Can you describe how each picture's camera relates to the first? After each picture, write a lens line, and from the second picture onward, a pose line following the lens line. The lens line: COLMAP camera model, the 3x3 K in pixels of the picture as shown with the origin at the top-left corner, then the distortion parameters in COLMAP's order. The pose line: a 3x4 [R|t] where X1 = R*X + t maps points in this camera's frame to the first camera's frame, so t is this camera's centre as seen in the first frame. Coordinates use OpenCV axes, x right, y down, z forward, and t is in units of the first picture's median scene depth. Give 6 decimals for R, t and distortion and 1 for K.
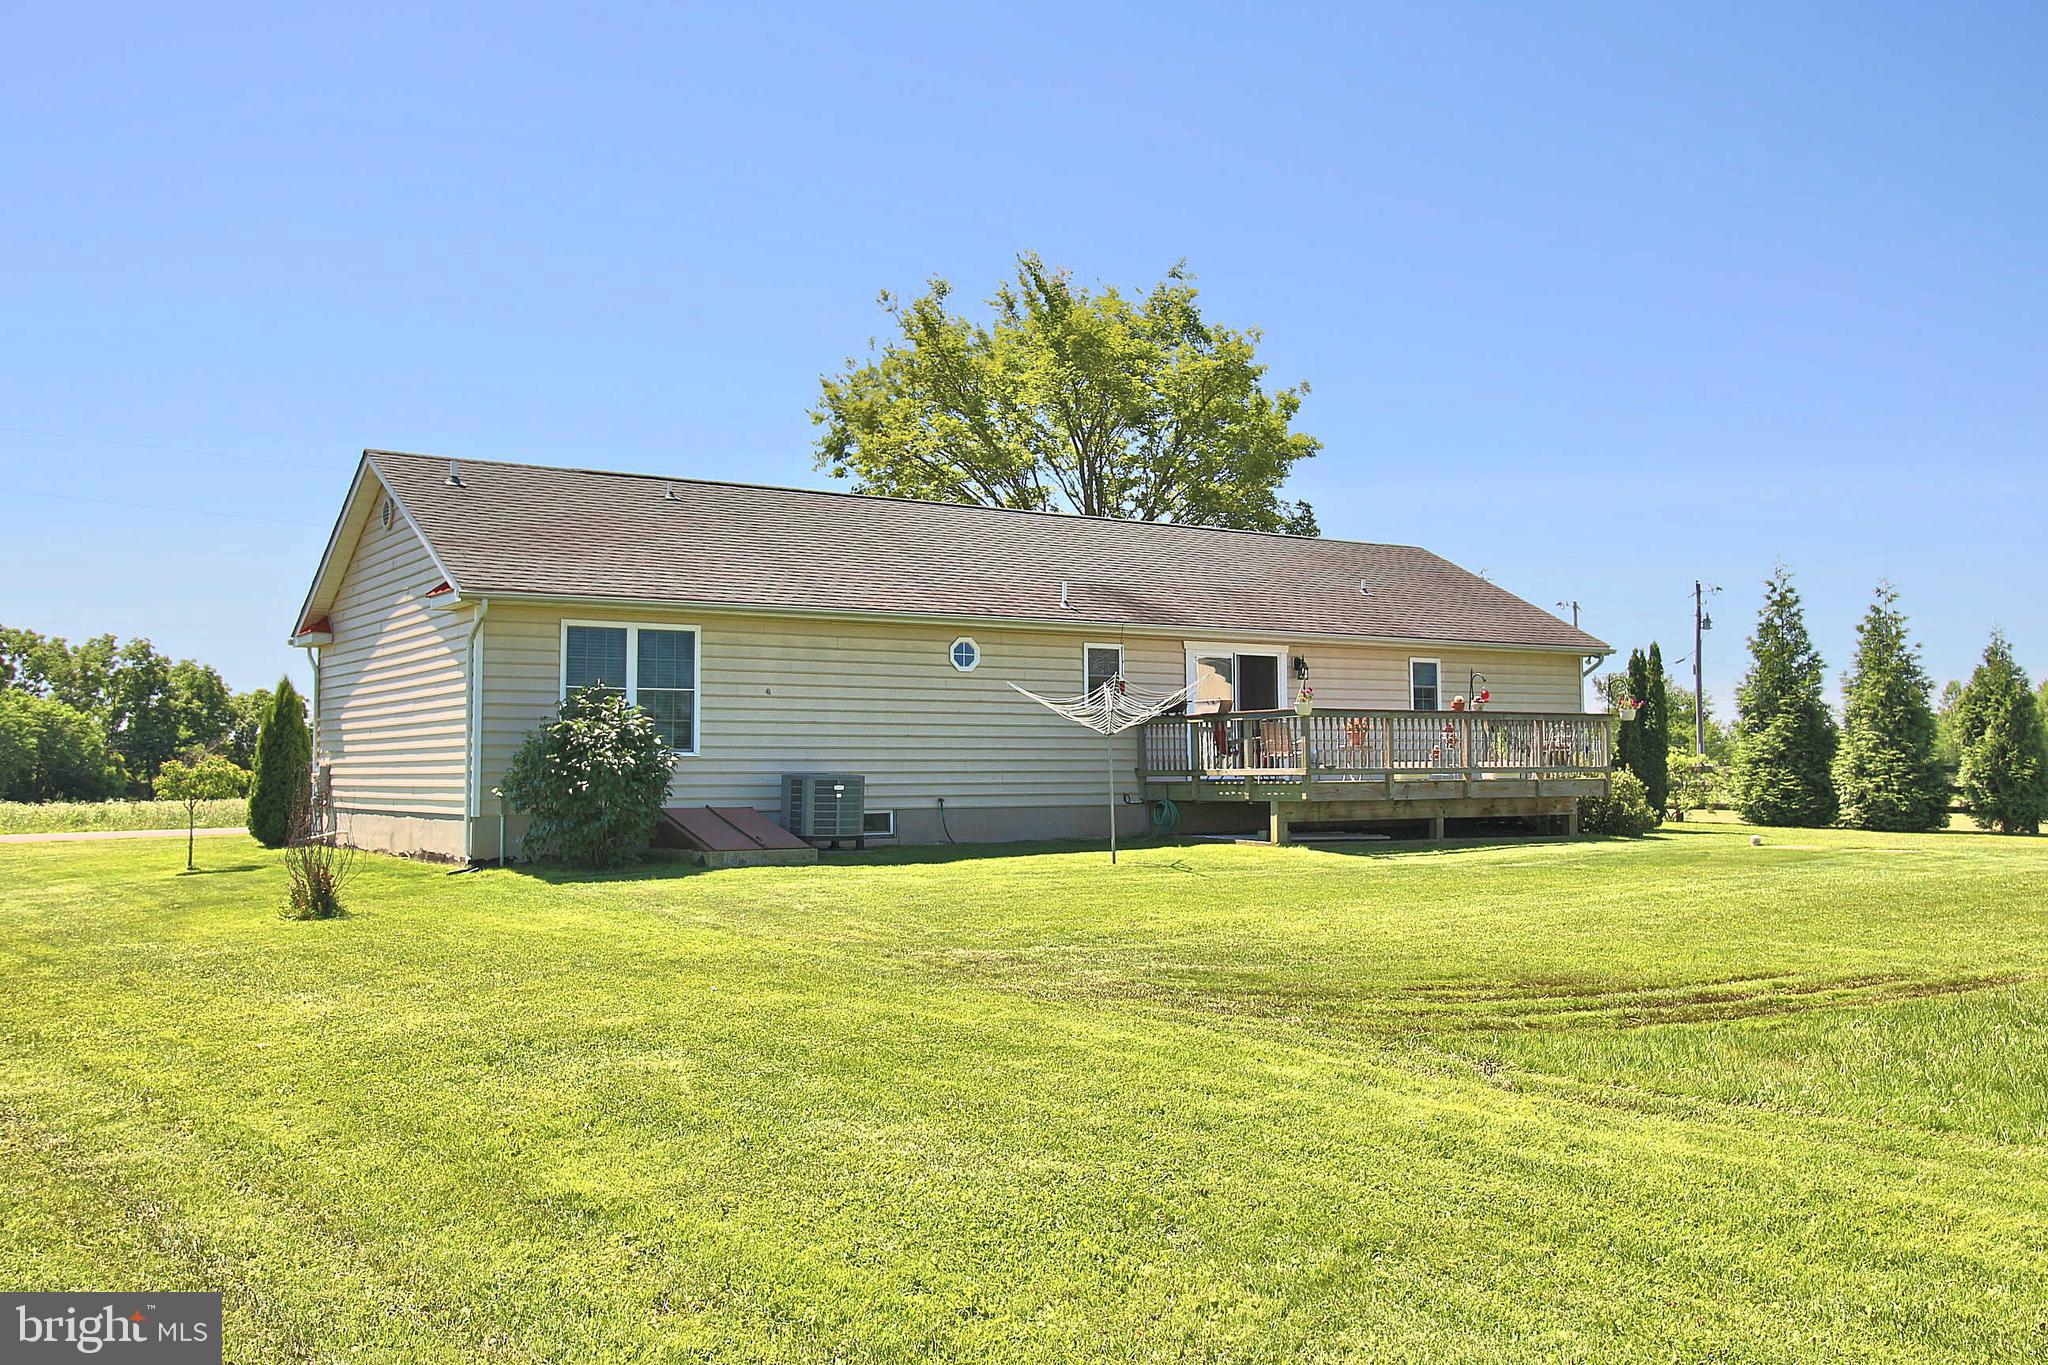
lens RADIAL K [[1818.7, 0, 1009.4], [0, 1818.7, 682.0], [0, 0, 1]] dist [0.016076, -0.009117]
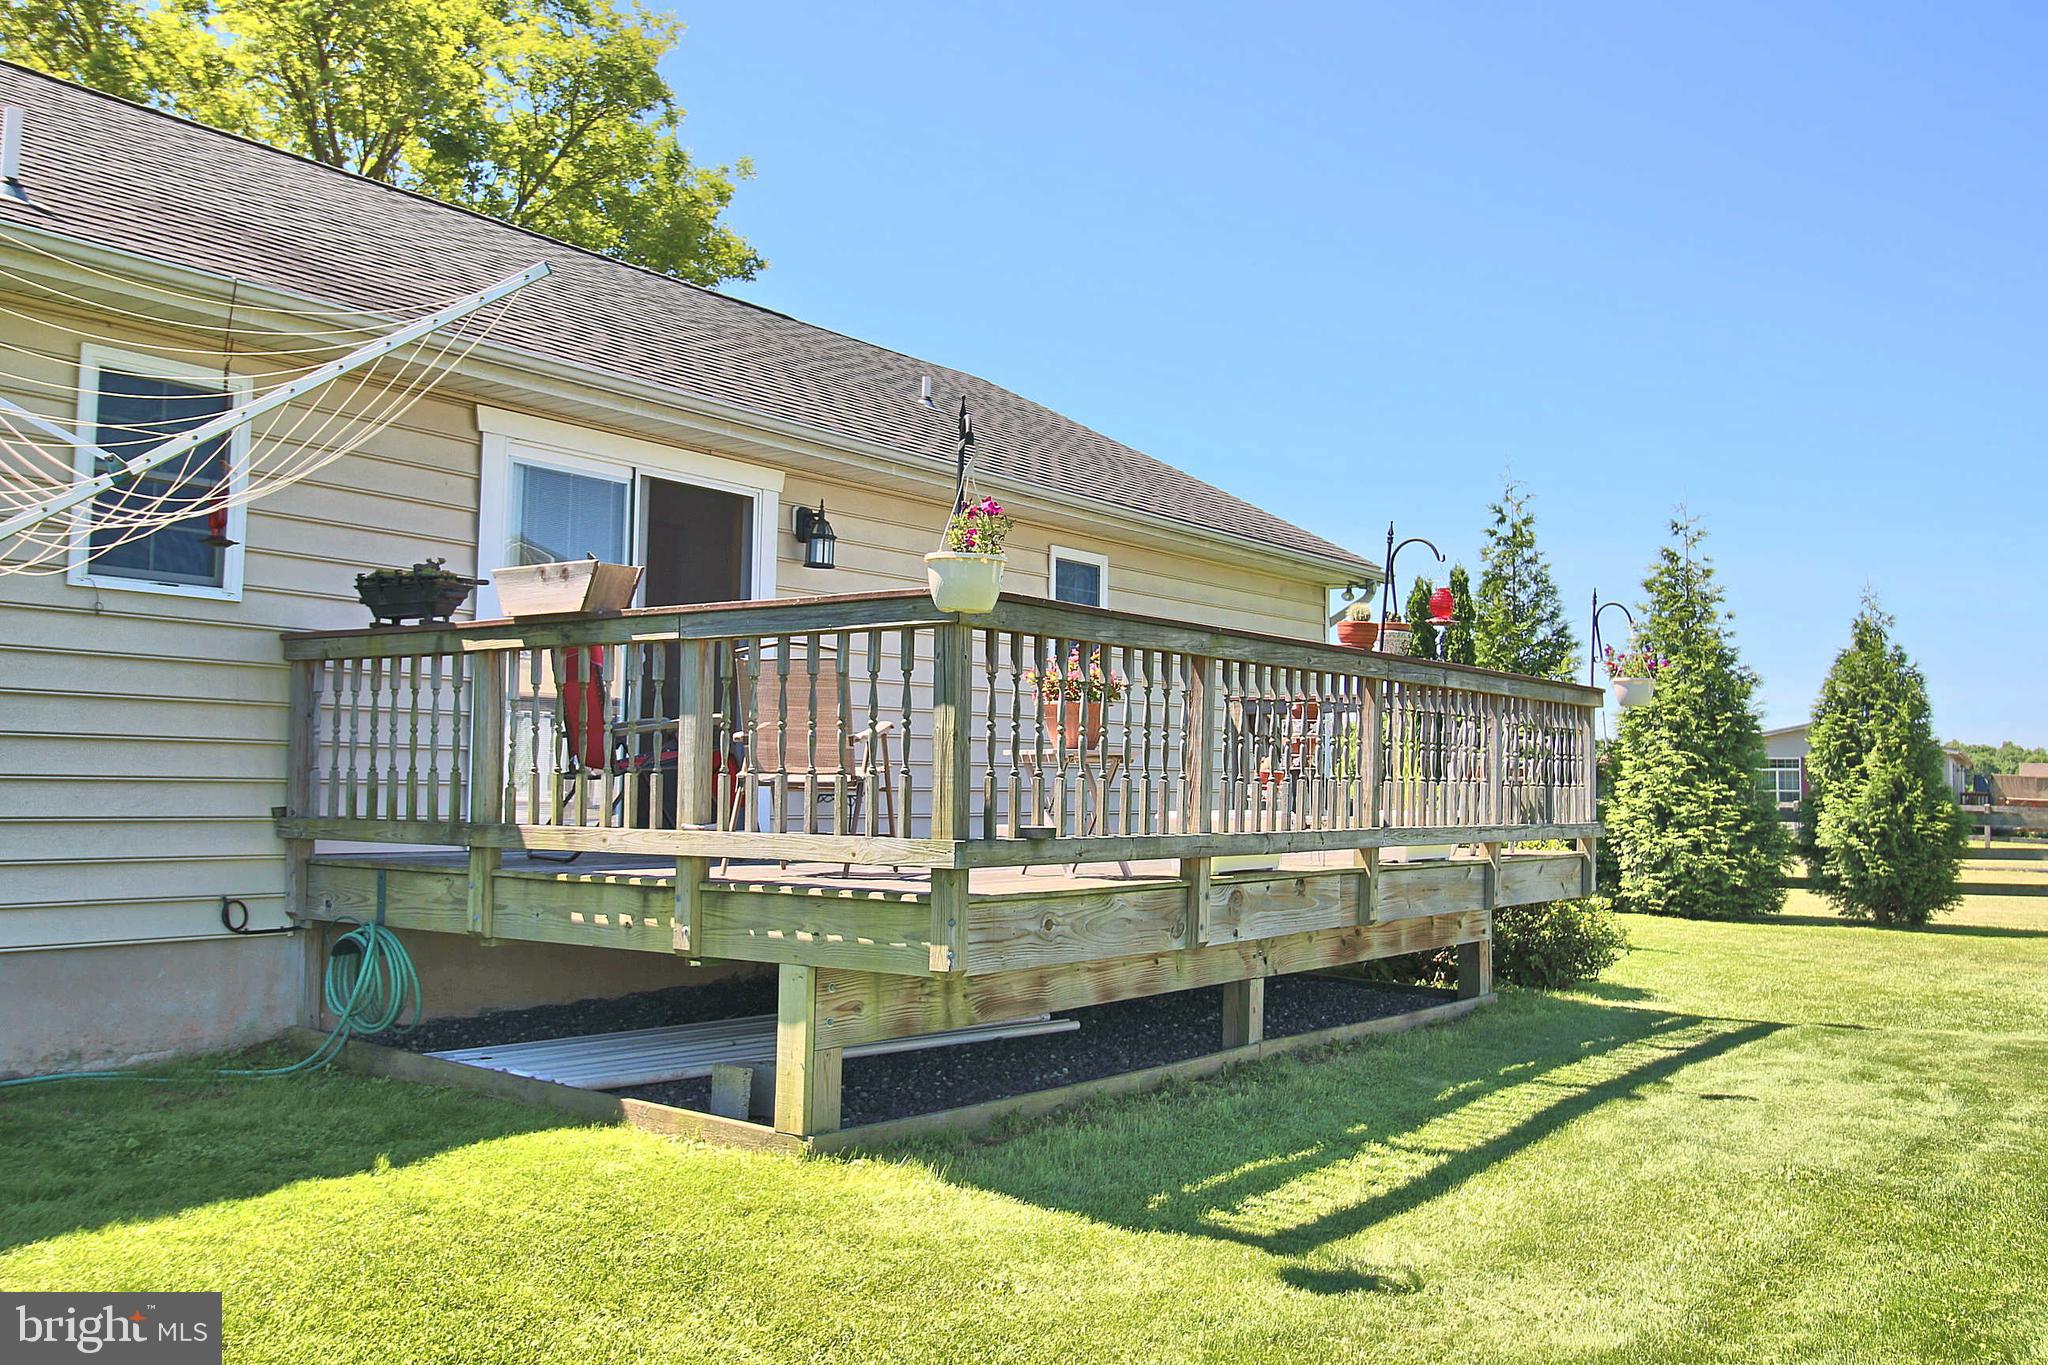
lens RADIAL K [[1818.7, 0, 1038.9], [0, 1818.7, 673.4], [0, 0, 1]] dist [0.016076, -0.009117]
pose [[0.933957, 0.042853, 0.354807, 0.061608], [-0.039725, 0.999081, -0.016099, 0.020192], [-0.355171, 0.000941, 0.934801, 0.536428]]
